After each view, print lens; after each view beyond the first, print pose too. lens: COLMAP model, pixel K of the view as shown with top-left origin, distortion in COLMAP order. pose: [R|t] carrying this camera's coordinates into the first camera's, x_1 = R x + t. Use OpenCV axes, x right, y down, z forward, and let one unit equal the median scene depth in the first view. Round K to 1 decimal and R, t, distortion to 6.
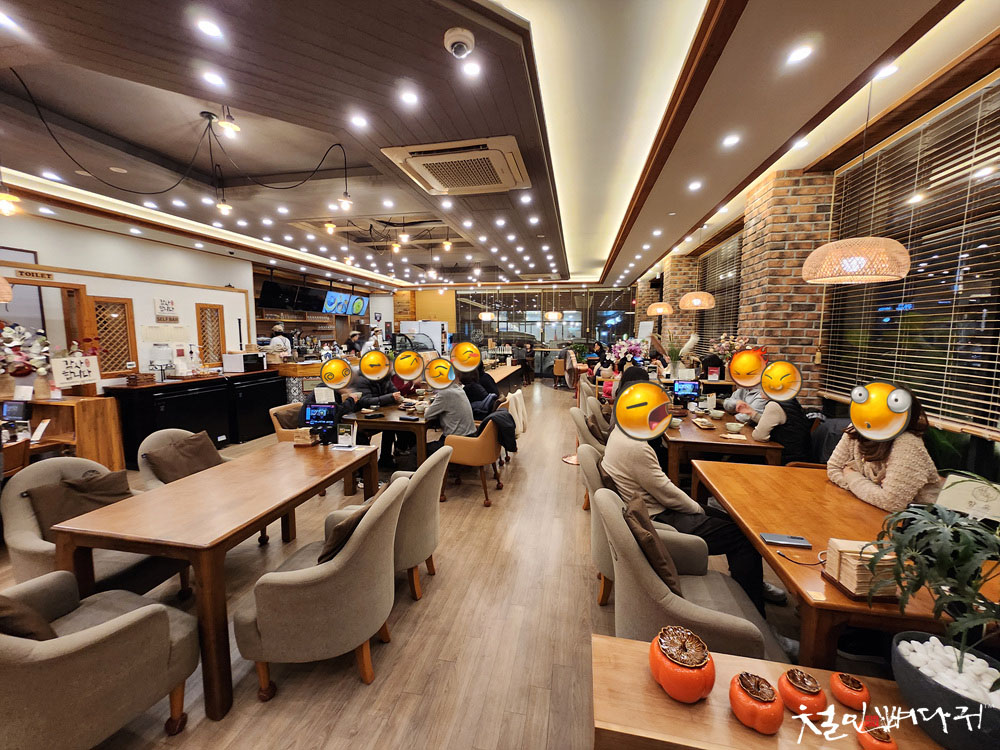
lens RADIAL K [[404.6, 0, 500.0], [0, 404.6, 375.0], [0, 0, 1]] dist [-0.001061, -0.000113]
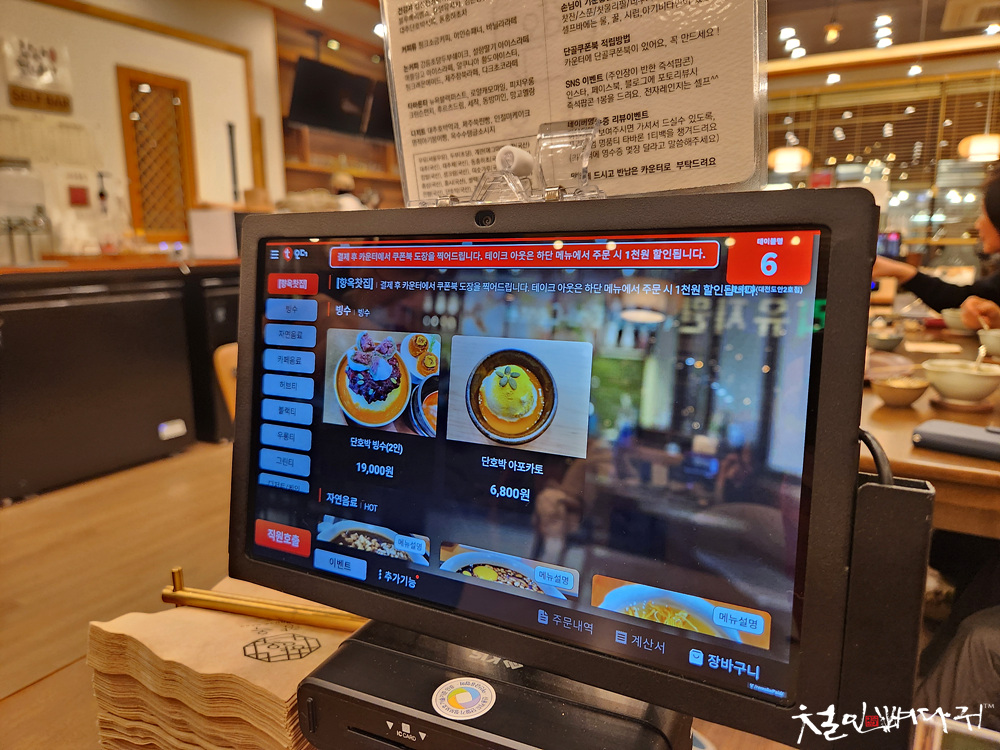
lens RADIAL K [[693.3, 0, 500.0], [0, 693.3, 375.0], [0, 0, 1]] dist [0.035349, -0.000777]
pose [[0.954794, 0.046364, -0.293629, -0.213672], [-0.022950, 0.996311, 0.082691, 0.046262], [0.296379, -0.072214, 0.952336, 0.472308]]
